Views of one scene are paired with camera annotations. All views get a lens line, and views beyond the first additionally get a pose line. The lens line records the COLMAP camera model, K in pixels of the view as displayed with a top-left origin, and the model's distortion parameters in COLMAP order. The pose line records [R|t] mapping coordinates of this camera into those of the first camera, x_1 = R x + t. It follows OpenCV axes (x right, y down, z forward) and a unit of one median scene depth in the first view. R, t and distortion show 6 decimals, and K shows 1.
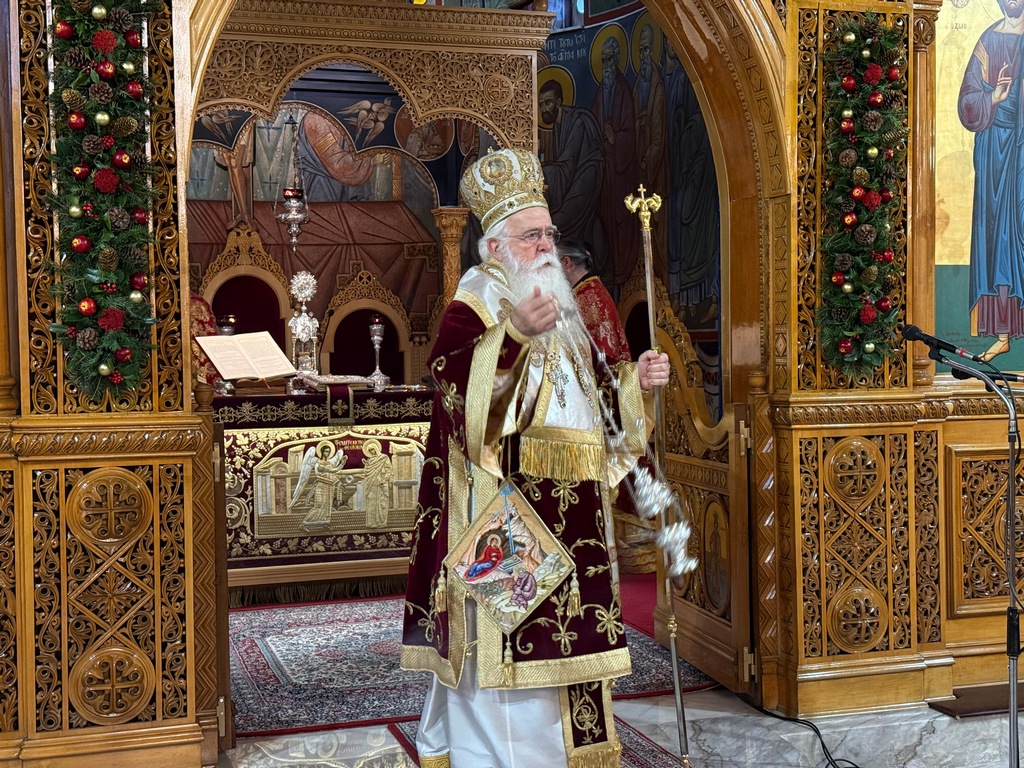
lens RADIAL K [[1425.4, 0, 511.8], [0, 1425.4, 385.6], [0, 0, 1]] dist [0.136080, -0.158554]
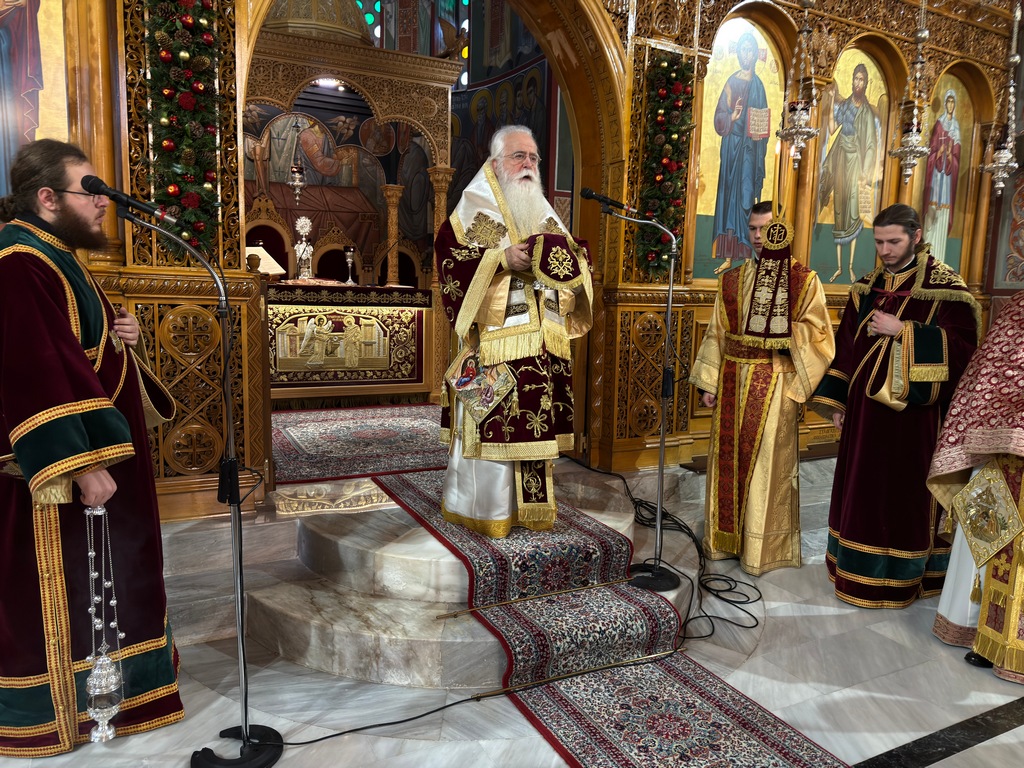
lens RADIAL K [[717.6, 0, 508.3], [0, 717.6, 387.3], [0, 0, 1]] dist [0.104907, -0.187386]
pose [[0.987904, 0.019889, 0.153783, -0.058089], [-0.034757, 0.994908, 0.094604, 0.049586], [-0.151118, -0.098805, 0.983565, 0.173737]]
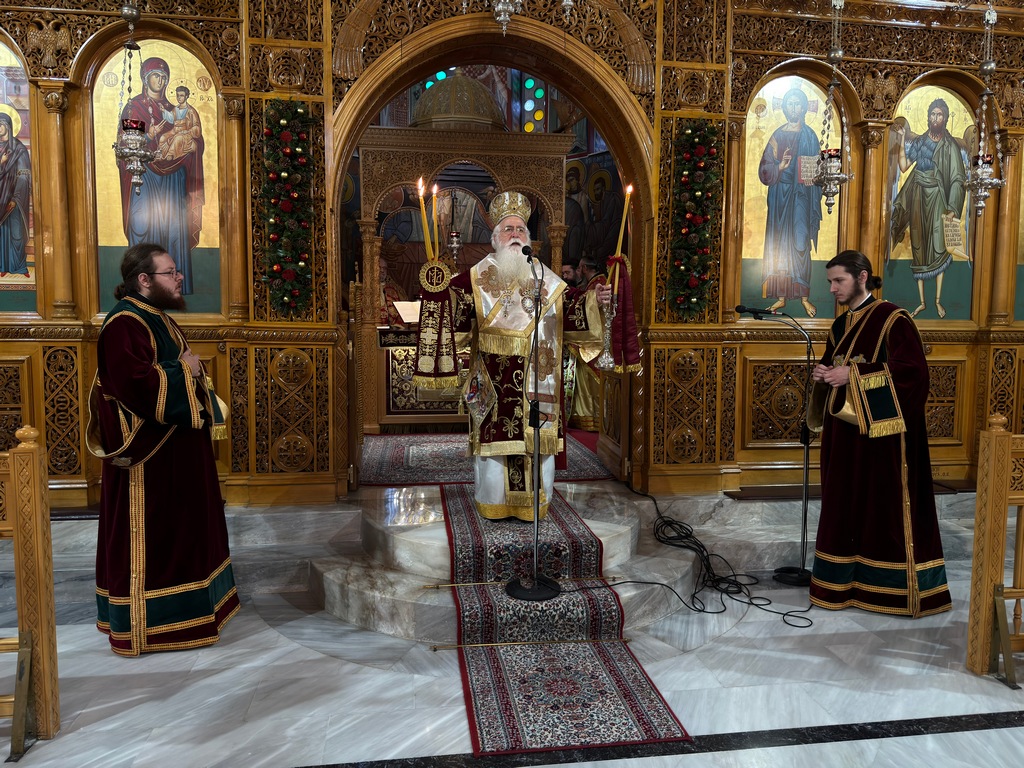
lens RADIAL K [[714.8, 0, 507.8], [0, 714.8, 379.2], [0, 0, 1]] dist [0.084923, -0.130086]
pose [[0.983578, 0.033457, -0.177353, 0.175357], [-0.026473, 0.998784, 0.041599, 0.042037], [0.178529, -0.036220, 0.983268, 0.034660]]
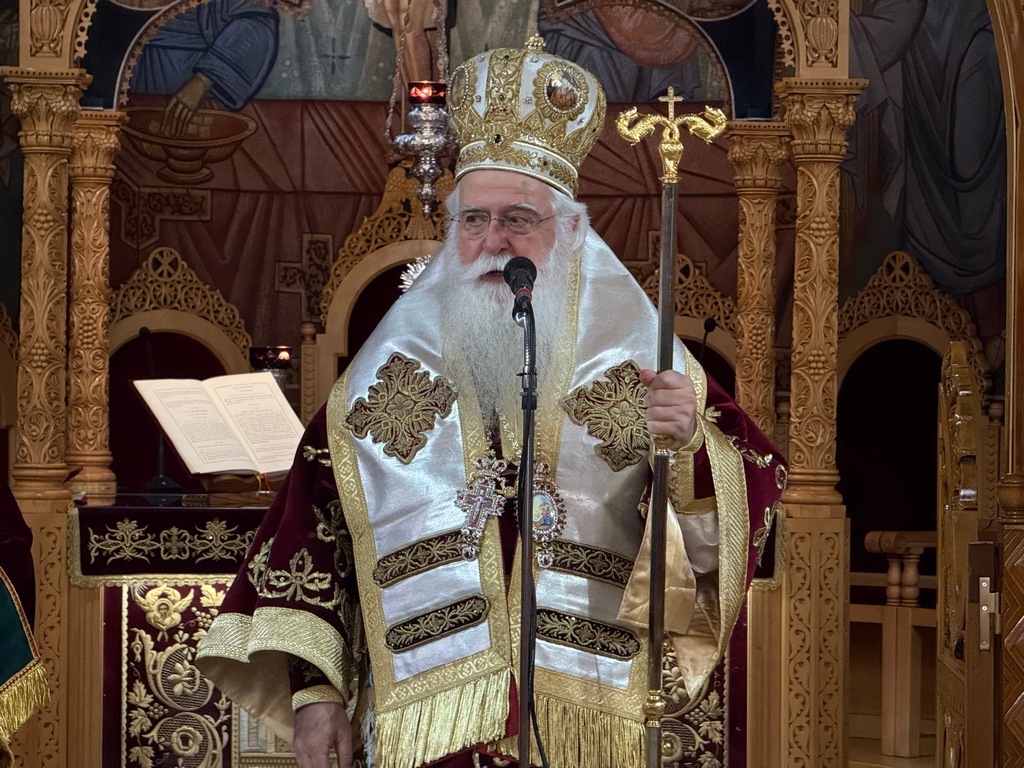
lens RADIAL K [[3615.2, 0, 510.6], [0, 3615.2, 381.9], [0, 0, 1]] dist [0.218870, 0.191979]
pose [[0.961153, 0.022763, -0.275076, 0.347035], [-0.034437, 0.998696, -0.037687, 0.010266], [0.273860, 0.045695, 0.960683, -0.238094]]
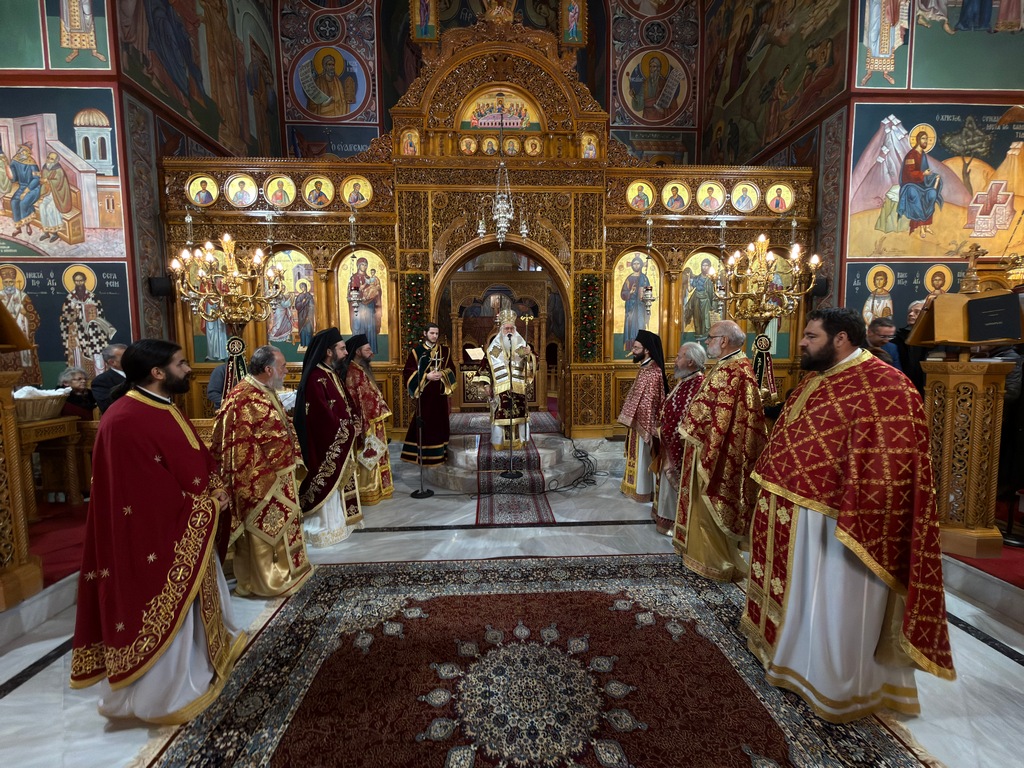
lens RADIAL K [[406.4, 0, 510.7], [0, 406.4, 382.5], [0, 0, 1]] dist [-0.000089, 0.000418]
pose [[0.963221, 0.028187, -0.267229, 0.338975], [-0.016924, 0.998872, 0.044358, 0.010923], [0.268178, -0.038203, 0.962612, -0.214900]]
